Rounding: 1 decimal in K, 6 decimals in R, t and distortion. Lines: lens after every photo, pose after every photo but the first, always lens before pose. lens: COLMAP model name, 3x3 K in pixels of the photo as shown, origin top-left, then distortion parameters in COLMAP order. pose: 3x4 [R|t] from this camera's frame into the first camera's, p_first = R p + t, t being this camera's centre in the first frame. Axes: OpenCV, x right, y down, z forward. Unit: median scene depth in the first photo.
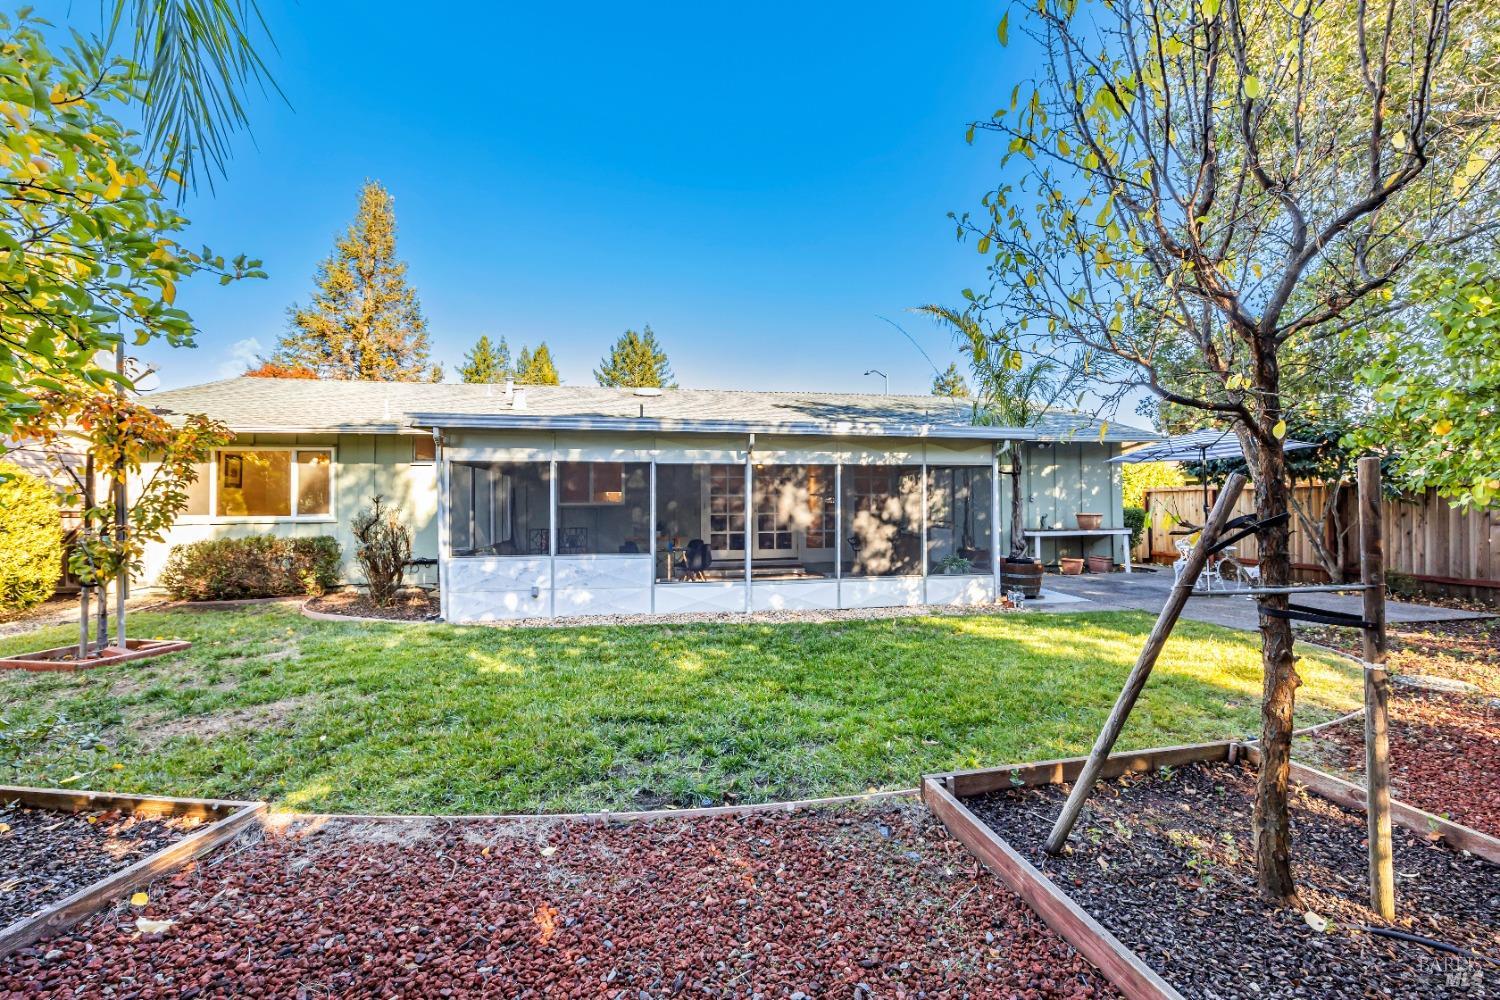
lens RADIAL K [[575.2, 0, 749.6], [0, 575.2, 498.8], [0, 0, 1]] dist [-0.000547, -0.000098]
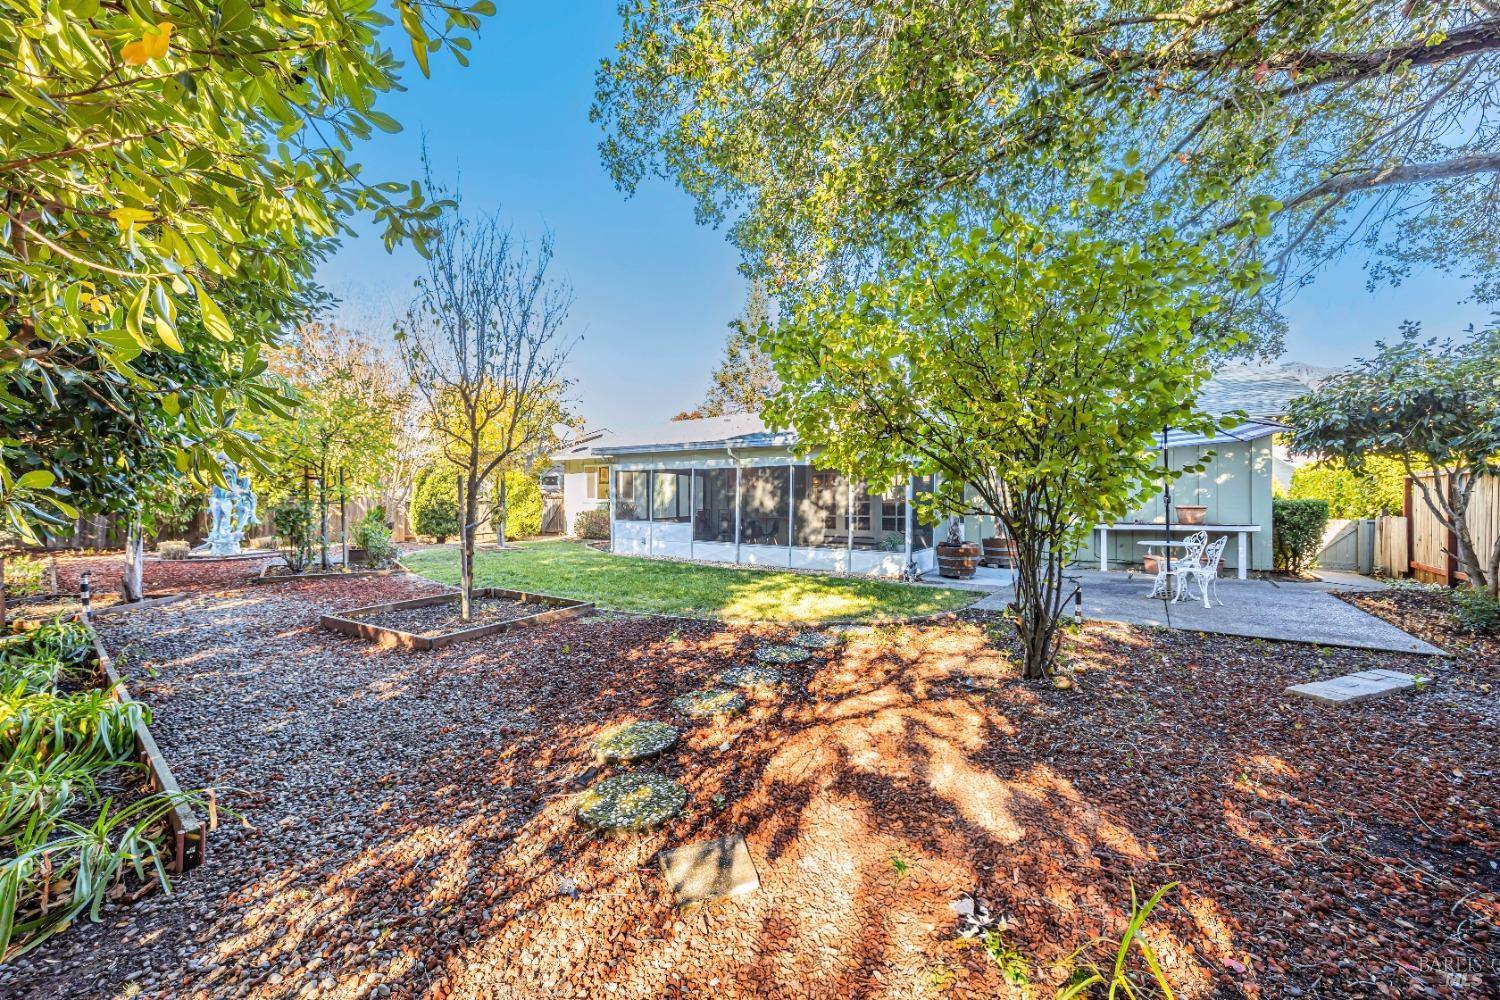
lens RADIAL K [[575.2, 0, 752.8], [0, 575.2, 498.5], [0, 0, 1]] dist [-0.000547, -0.000098]
pose [[0.723602, 0.012182, -0.690110, 1.064173], [0.006661, 0.999674, 0.024630, -0.015224], [0.690185, -0.022419, 0.723285, -0.086414]]
